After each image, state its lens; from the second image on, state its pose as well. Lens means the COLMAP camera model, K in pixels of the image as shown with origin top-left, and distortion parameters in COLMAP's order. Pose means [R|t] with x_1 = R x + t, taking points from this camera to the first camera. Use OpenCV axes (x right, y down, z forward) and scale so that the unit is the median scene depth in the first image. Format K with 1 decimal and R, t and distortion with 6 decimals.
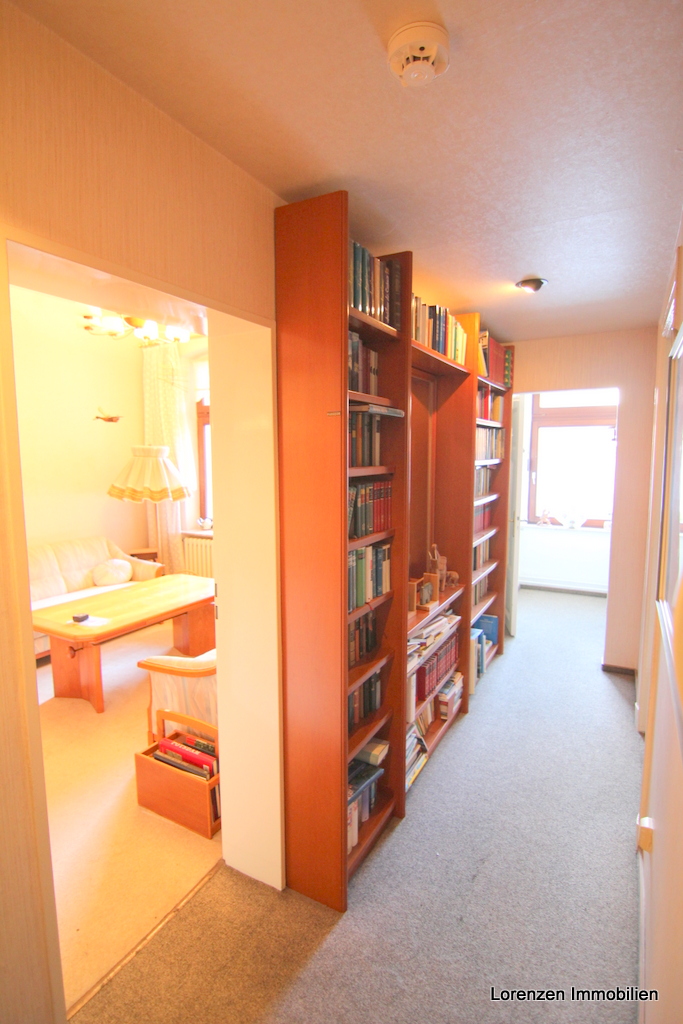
lens RADIAL K [[515.1, 0, 341.5], [0, 515.1, 512.0], [0, 0, 1]] dist [0.001034, 0.000342]
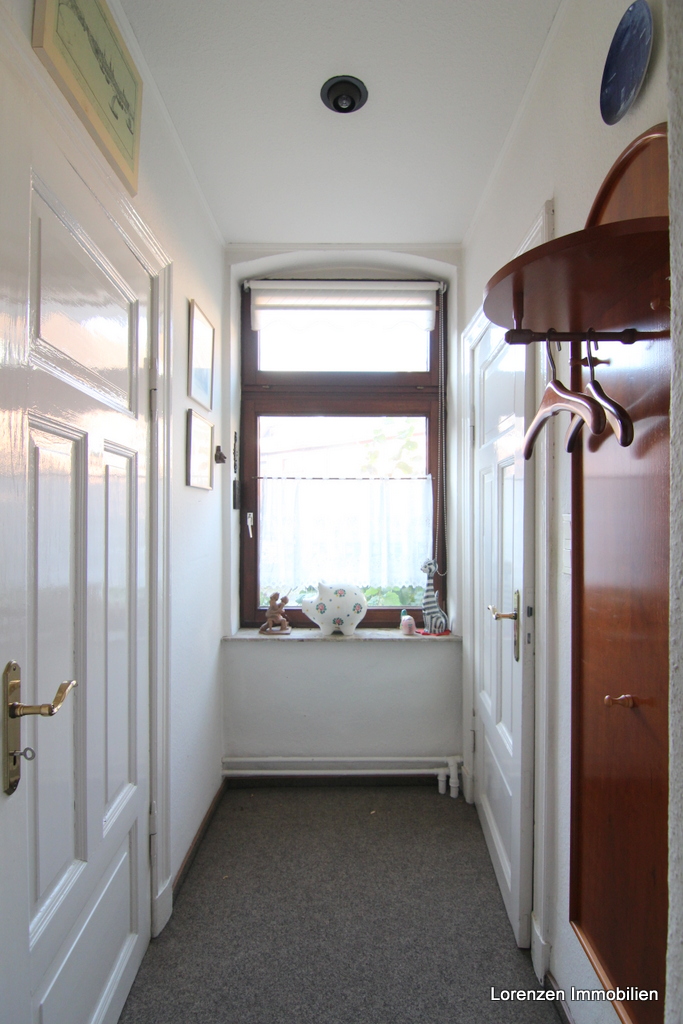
lens RADIAL K [[515.1, 0, 341.5], [0, 515.1, 512.0], [0, 0, 1]] dist [0.001034, 0.000342]
pose [[0.865555, 0.009552, 0.500722, 0.227676], [0.048788, 0.993454, -0.103287, -0.024139], [-0.498431, 0.113830, 0.859424, 0.599072]]
